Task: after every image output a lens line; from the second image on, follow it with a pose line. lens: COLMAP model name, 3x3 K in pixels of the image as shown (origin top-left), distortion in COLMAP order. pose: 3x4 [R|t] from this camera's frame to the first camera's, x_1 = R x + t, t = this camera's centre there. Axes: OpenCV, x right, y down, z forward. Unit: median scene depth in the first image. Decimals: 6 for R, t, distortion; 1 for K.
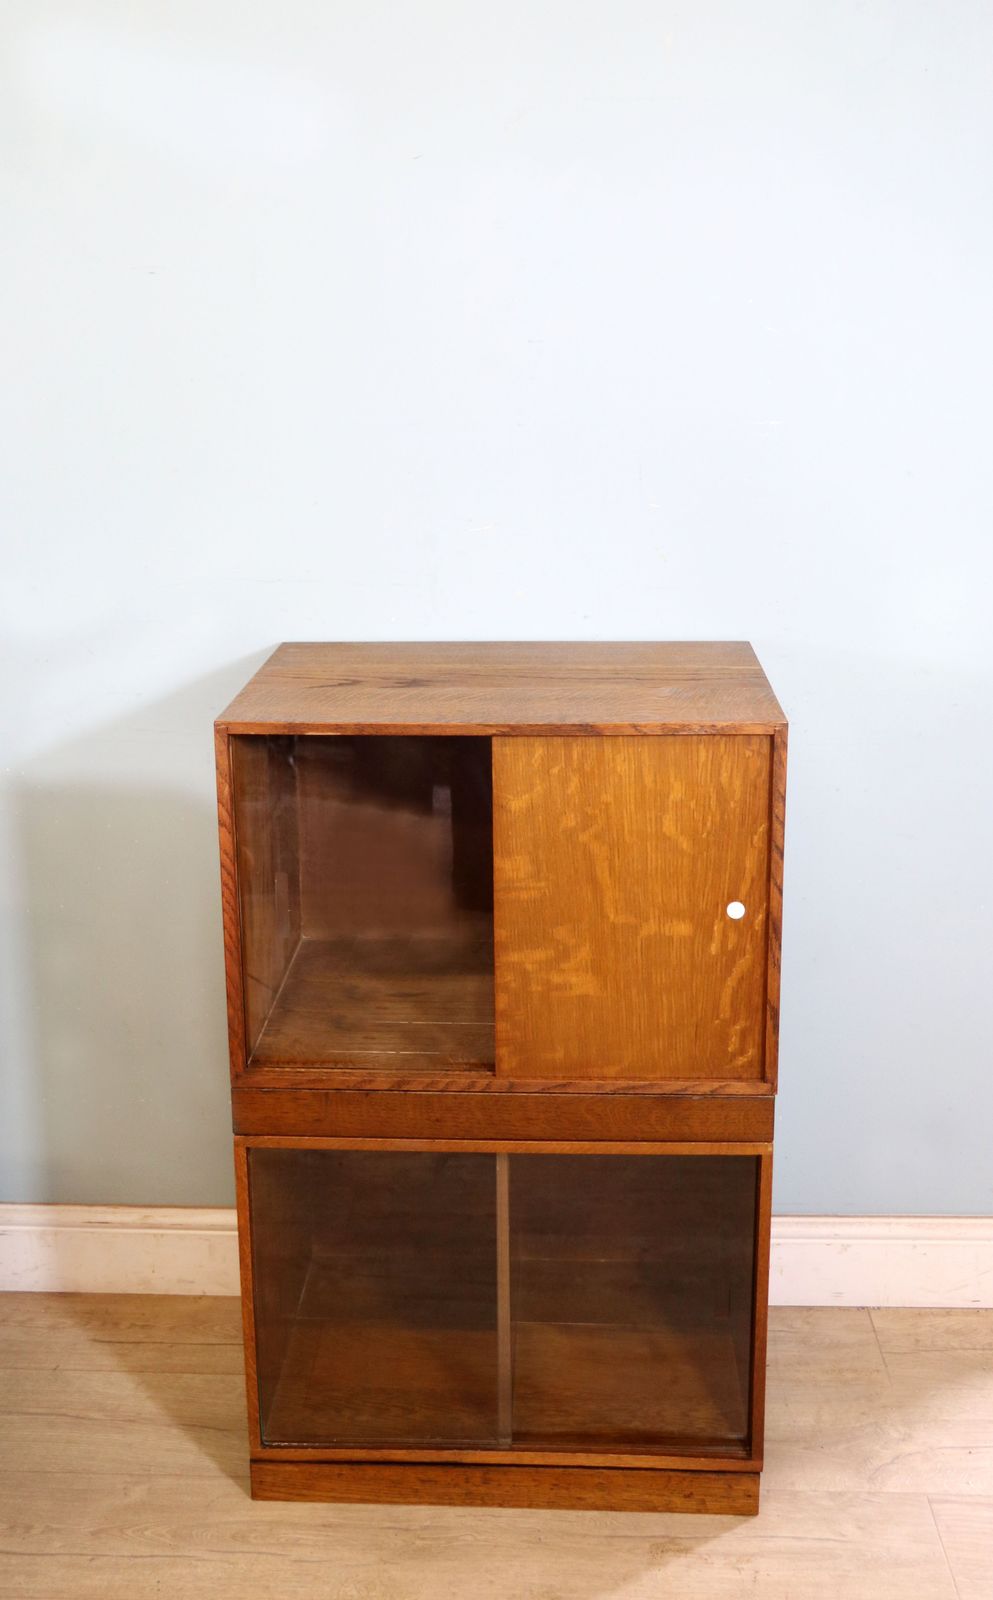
lens RADIAL K [[1707.0, 0, 455.5], [0, 1707.0, 725.5], [0, 0, 1]] dist [-0.133887, 0.261132]
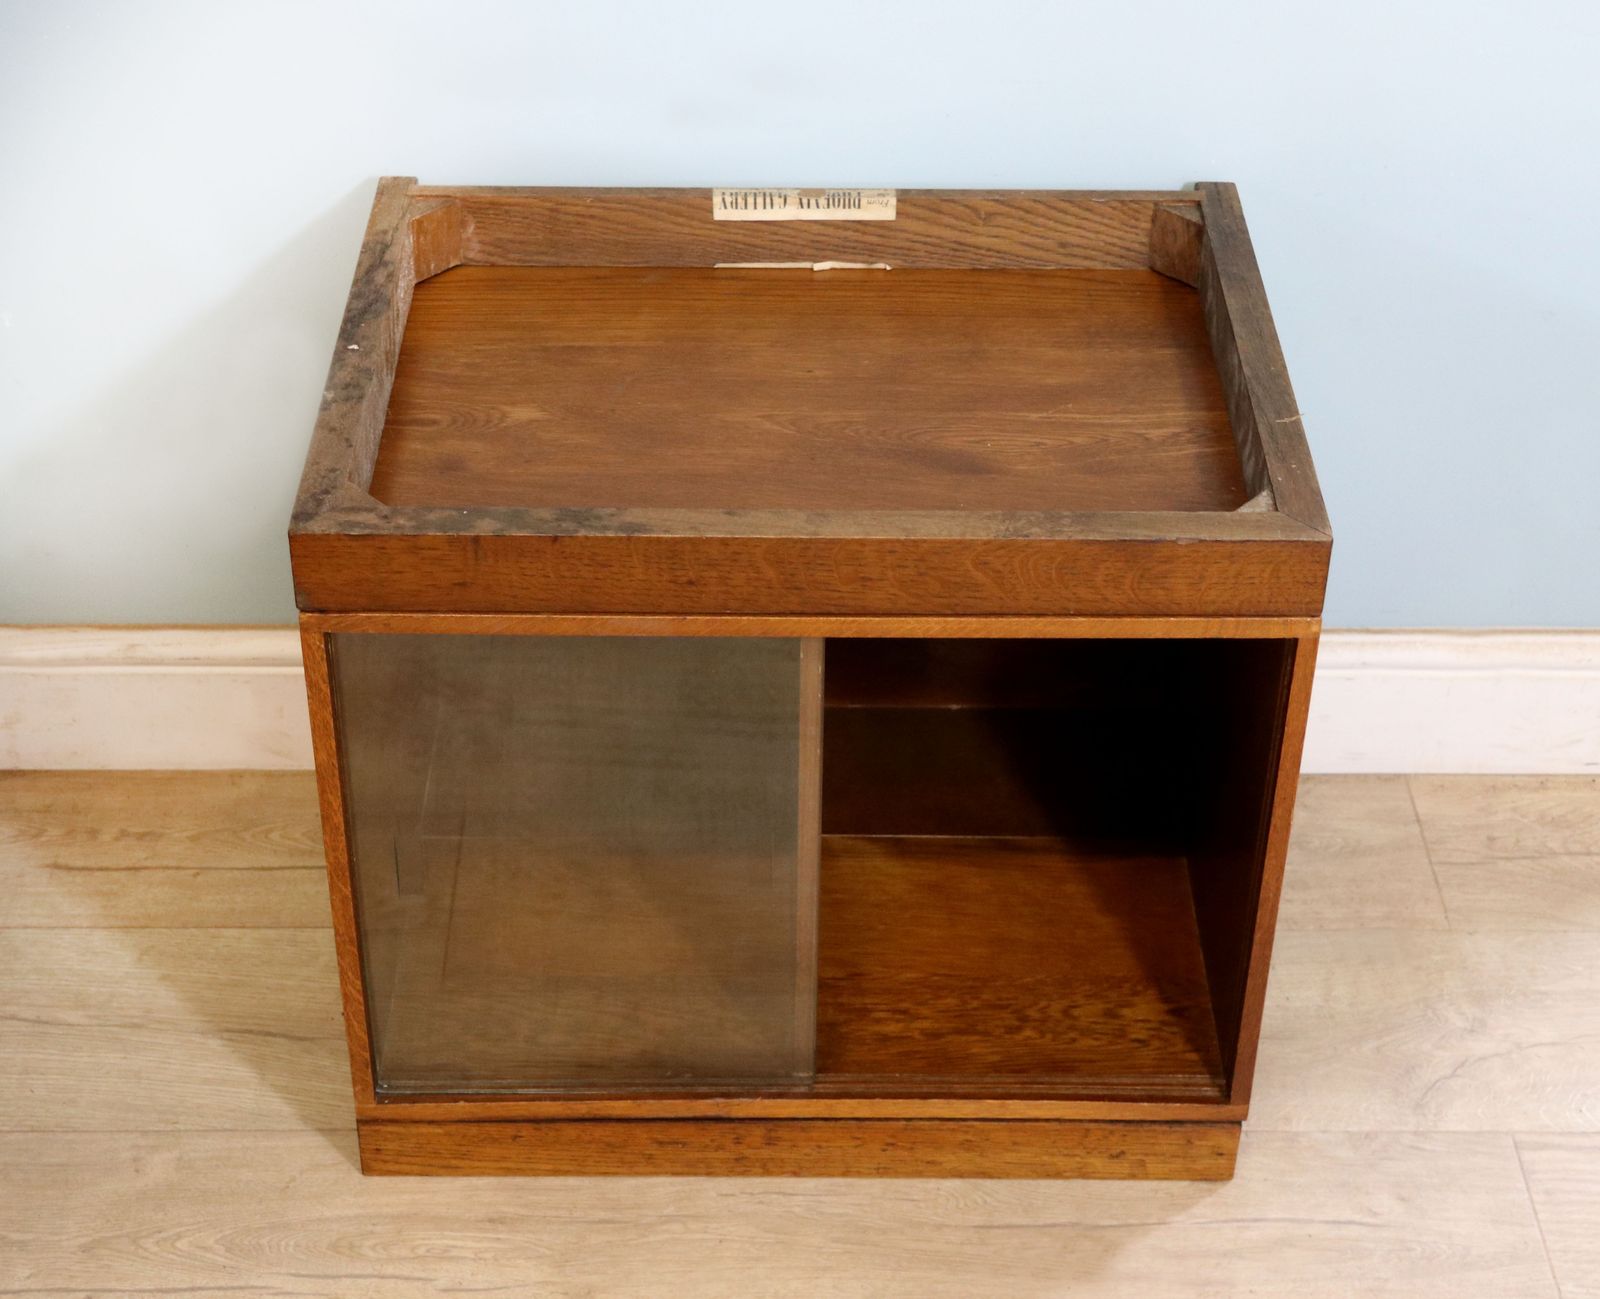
lens RADIAL K [[2707.8, 0, 816.1], [0, 2707.8, 617.4], [0, 0, 1]] dist [0.015671, 0.131604]
pose [[0.997025, -0.017272, 0.075114, -0.033425], [-0.013381, 0.920979, 0.389383, -0.080460], [-0.075904, -0.389230, 0.918008, 0.213390]]
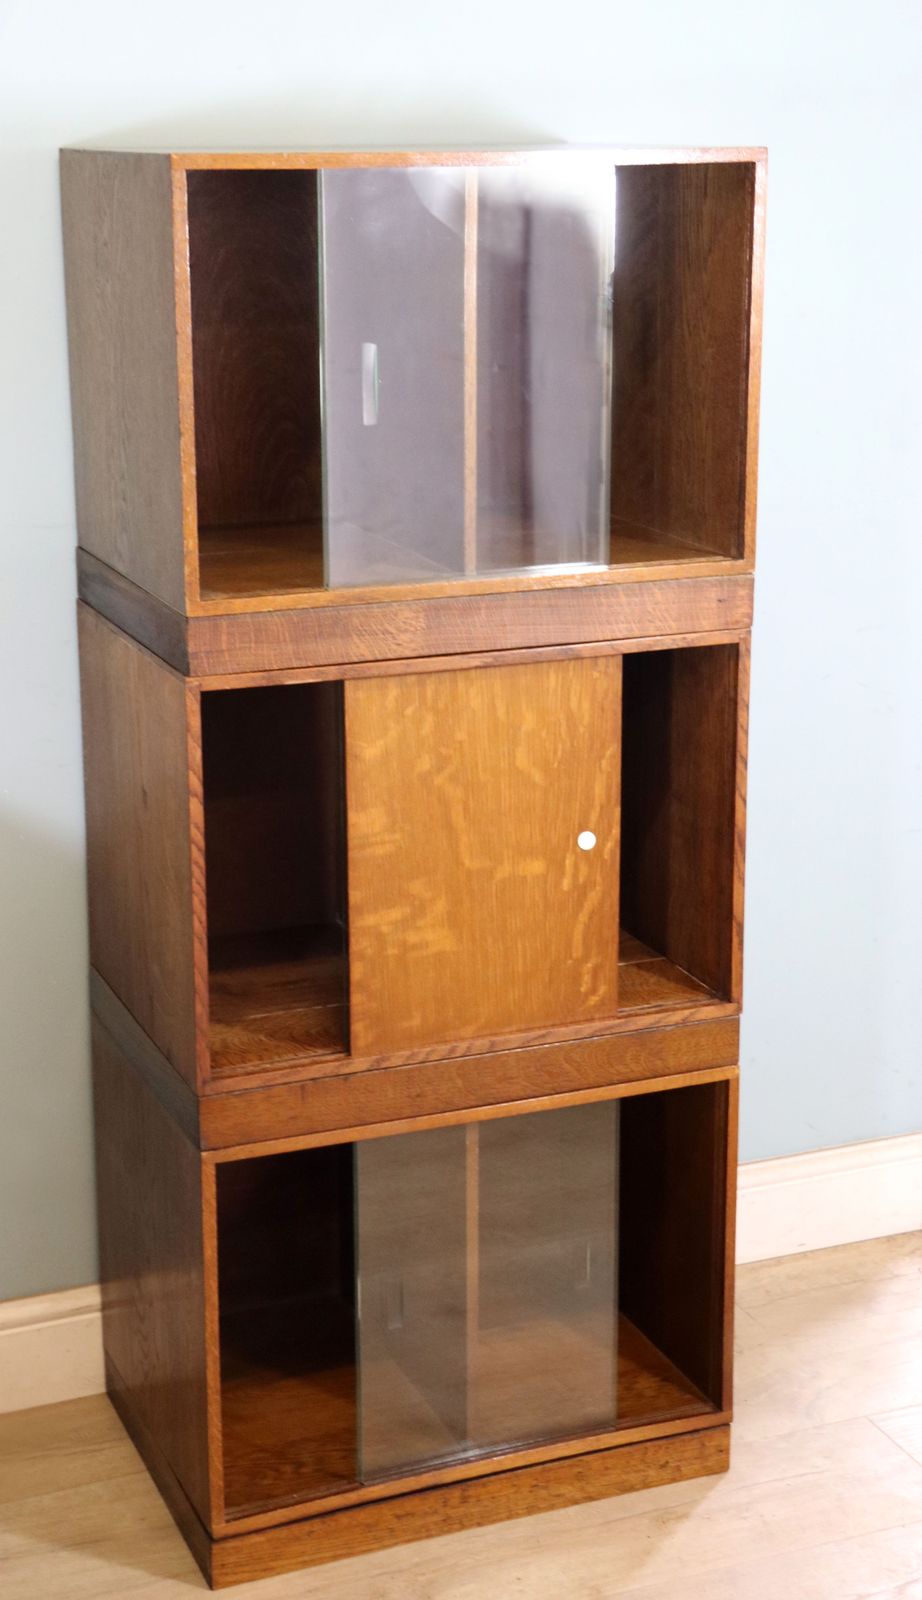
lens RADIAL K [[2453.1, 0, 424.9], [0, 2453.1, 768.7], [0, 0, 1]] dist [-0.000773, 0.670066]
pose [[0.902587, -0.099733, 0.418795, -0.520834], [0.091951, 0.995008, 0.038783, 0.005503], [-0.420573, 0.003504, 0.907252, -0.196720]]
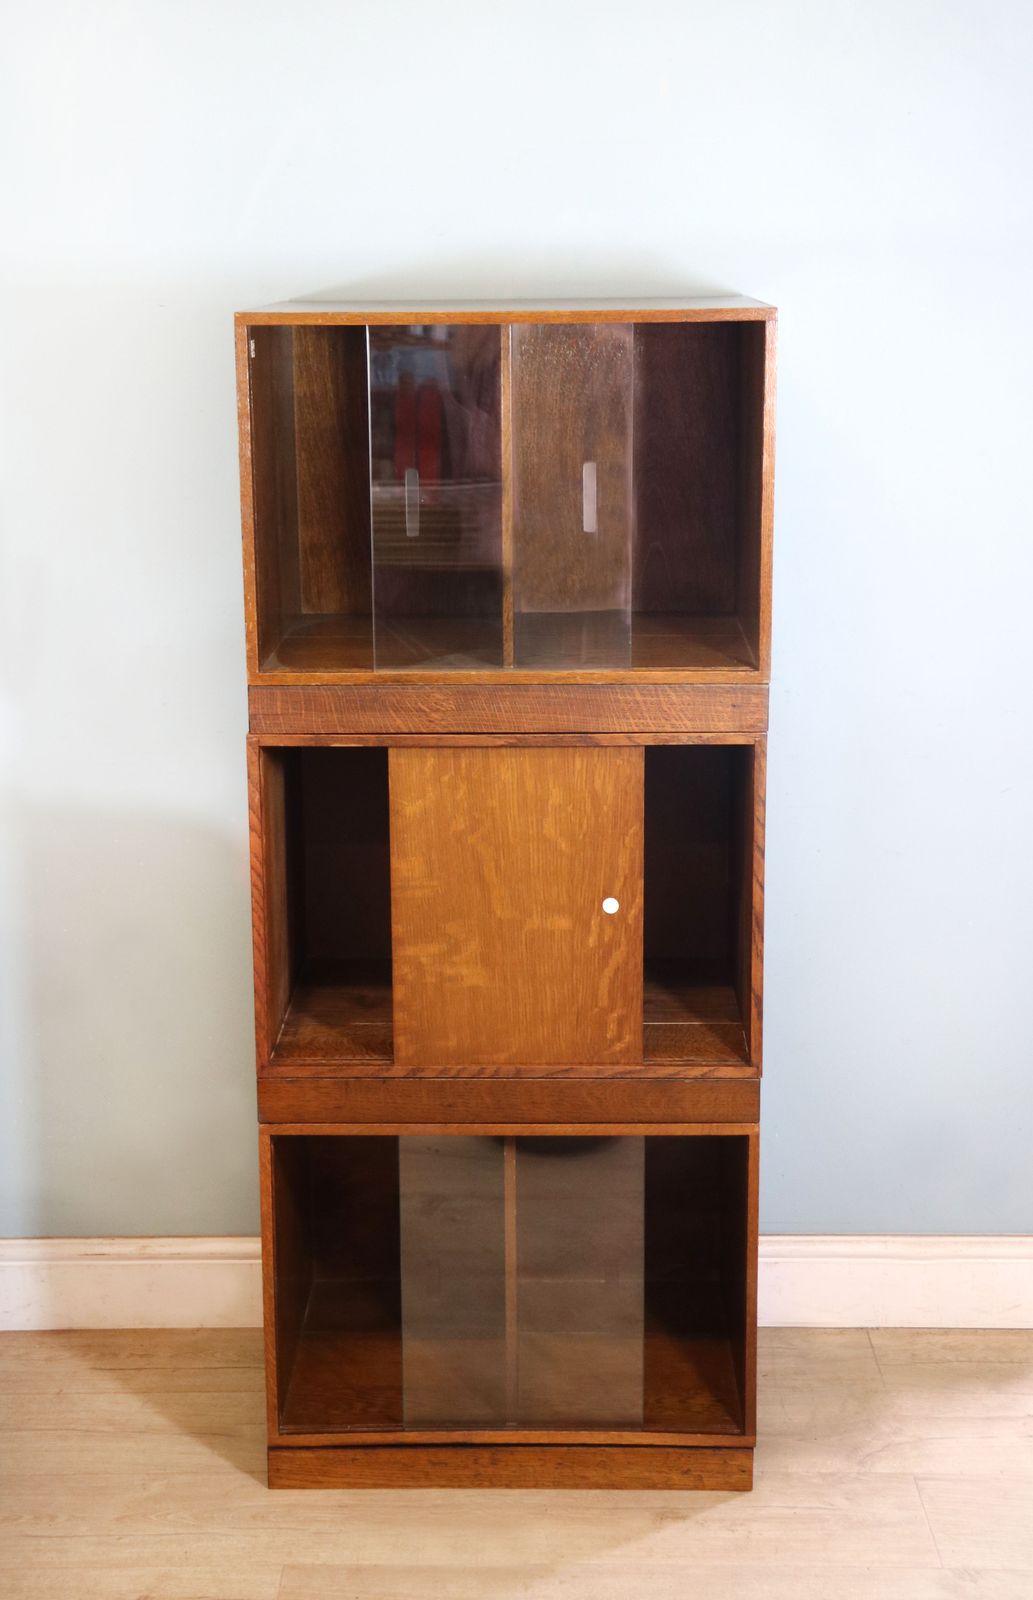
lens RADIAL K [[2261.0, 0, 493.2], [0, 2261.0, 808.1], [0, 0, 1]] dist [0.006252, 0.605991]
pose [[0.999155, -0.003964, 0.040906, -0.039061], [0.003915, 0.999992, 0.001278, 0.039660], [-0.040910, -0.001117, 0.999162, -0.421822]]
